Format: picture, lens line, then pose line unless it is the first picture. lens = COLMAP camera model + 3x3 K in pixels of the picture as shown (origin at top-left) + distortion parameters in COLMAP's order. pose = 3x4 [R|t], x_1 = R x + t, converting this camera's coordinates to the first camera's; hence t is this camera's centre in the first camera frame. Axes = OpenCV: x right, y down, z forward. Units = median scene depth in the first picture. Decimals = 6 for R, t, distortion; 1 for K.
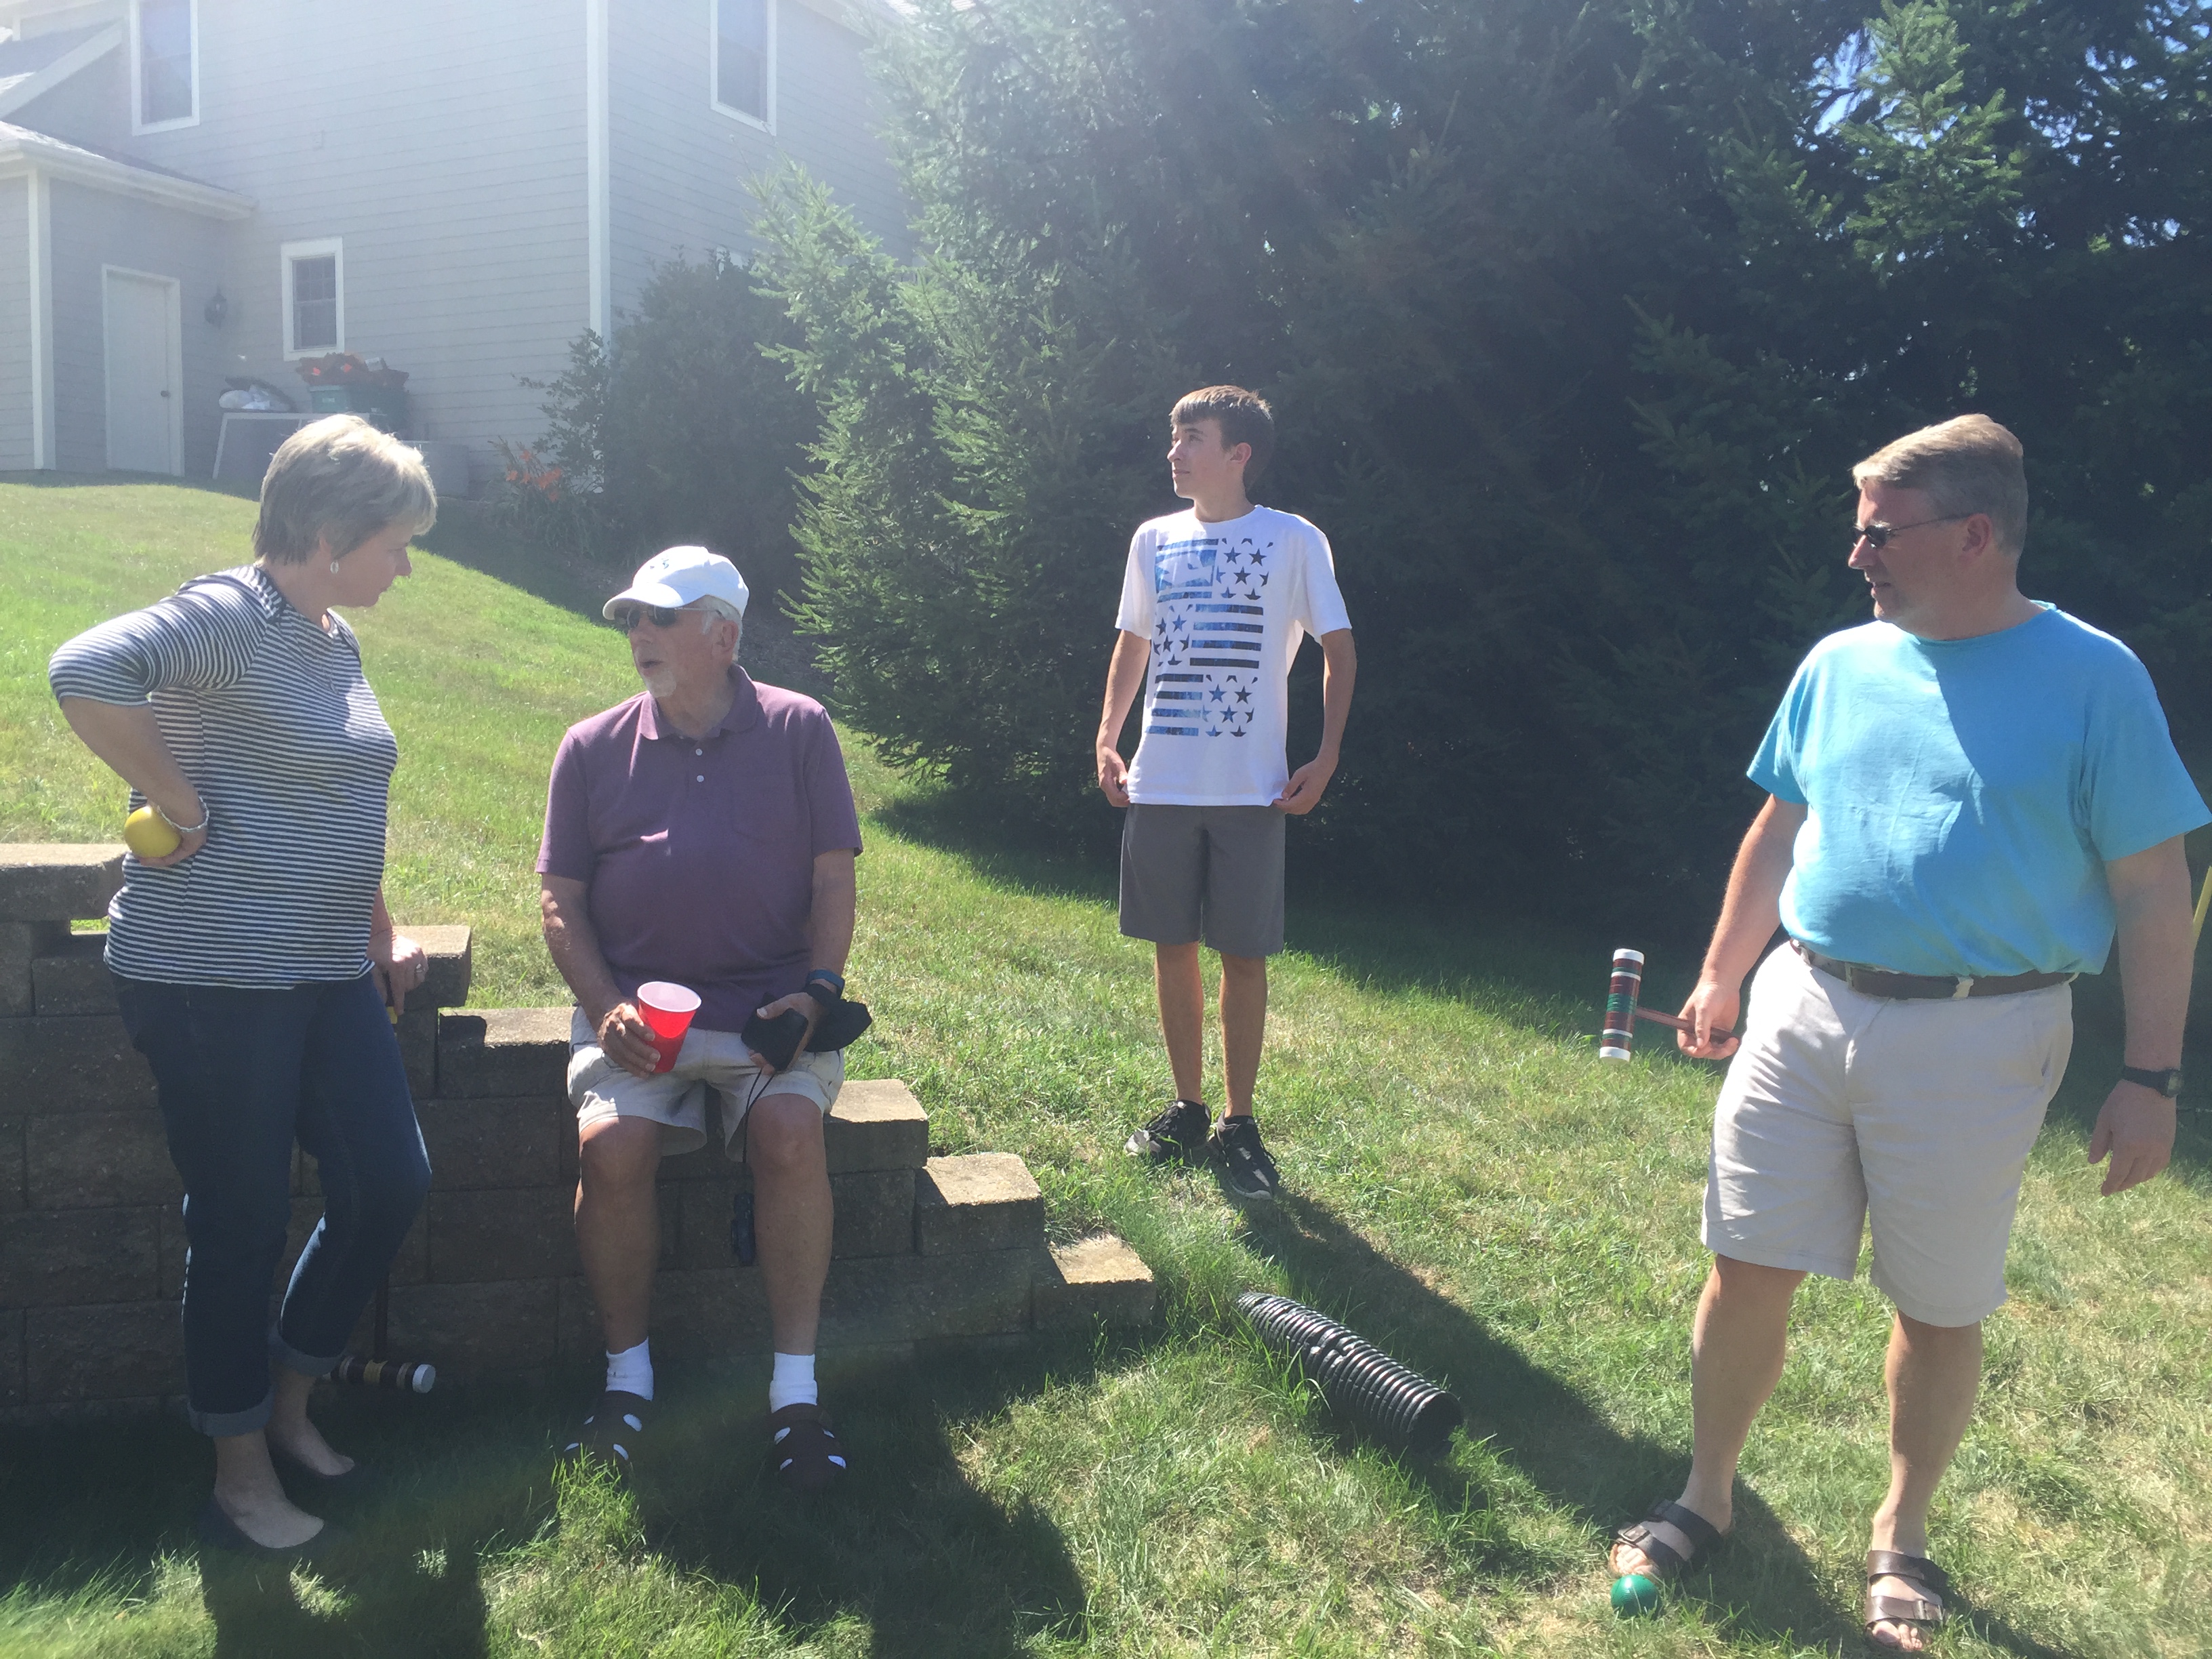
lens RADIAL K [[1897.3, 0, 1108.6], [0, 1897.3, 898.2], [0, 0, 1]] dist [-0.006593, -0.028040]
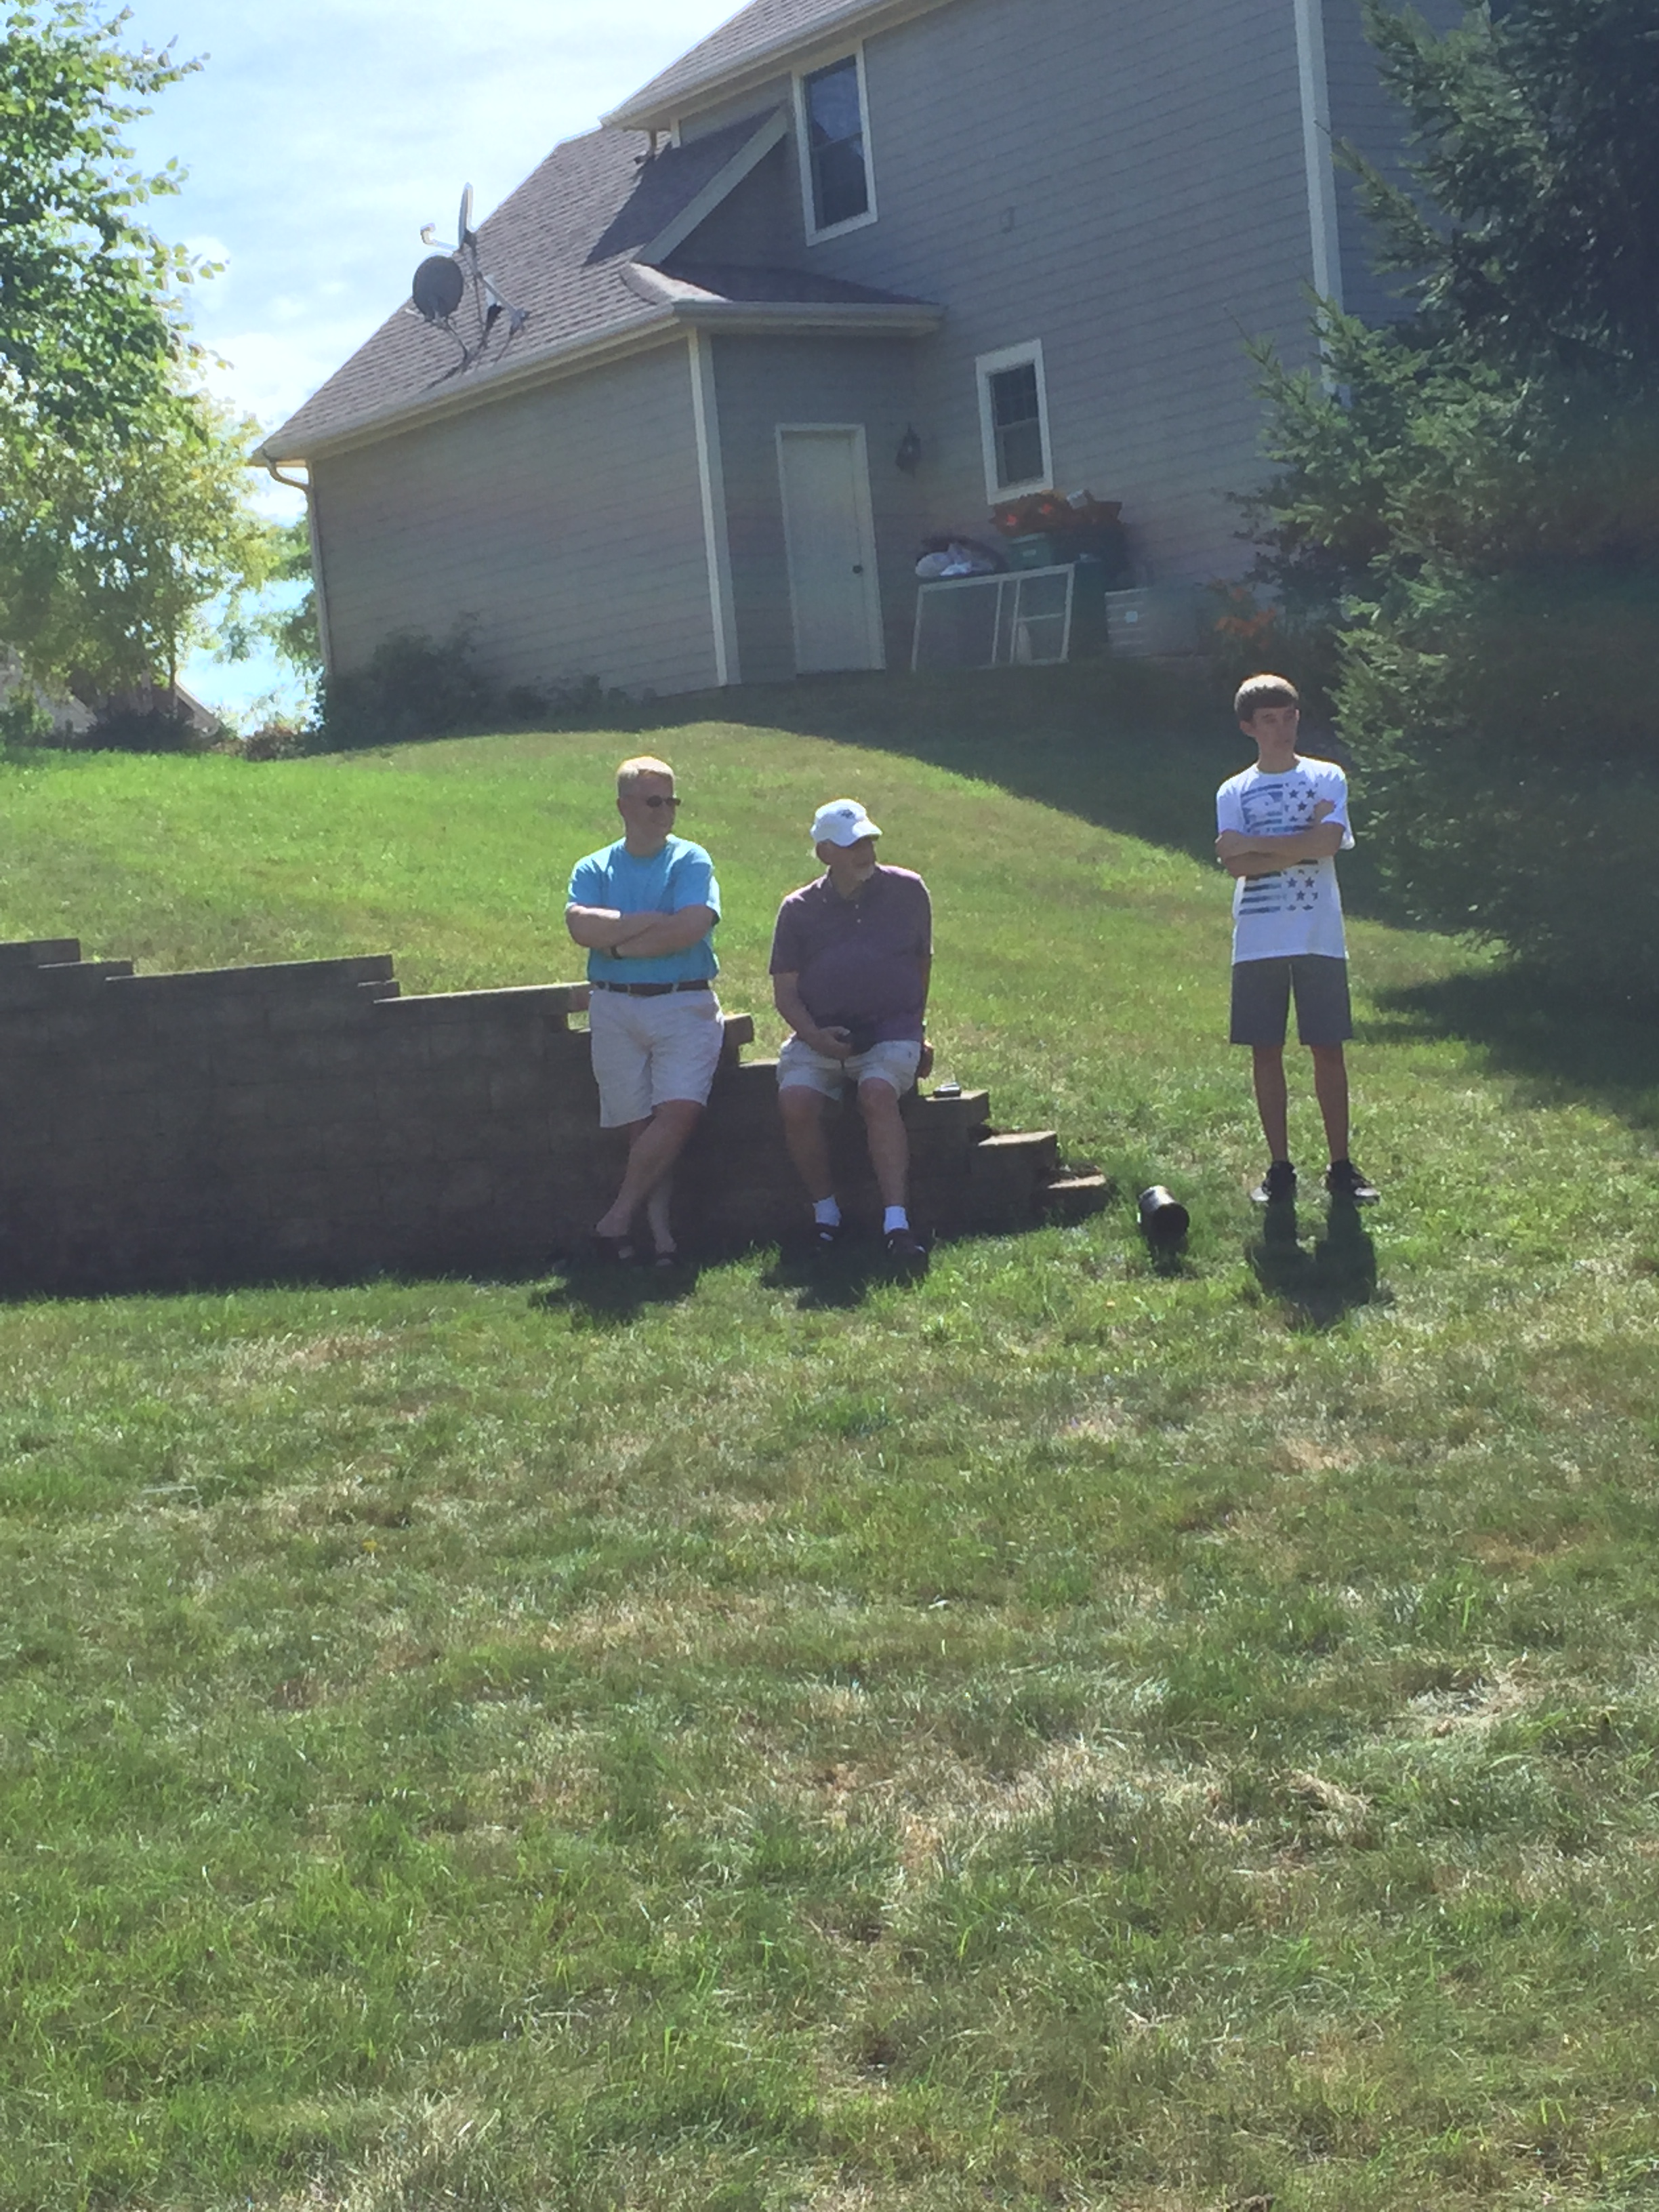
lens RADIAL K [[3682.3, 0, 698.5], [0, 3682.3, 1108.3], [0, 0, 1]] dist [0.090426, -0.103545]
pose [[0.849010, -0.071437, -0.523525, 0.277245], [0.052890, 0.997332, -0.050317, 0.045785], [0.525722, 0.015030, 0.850523, -0.413635]]
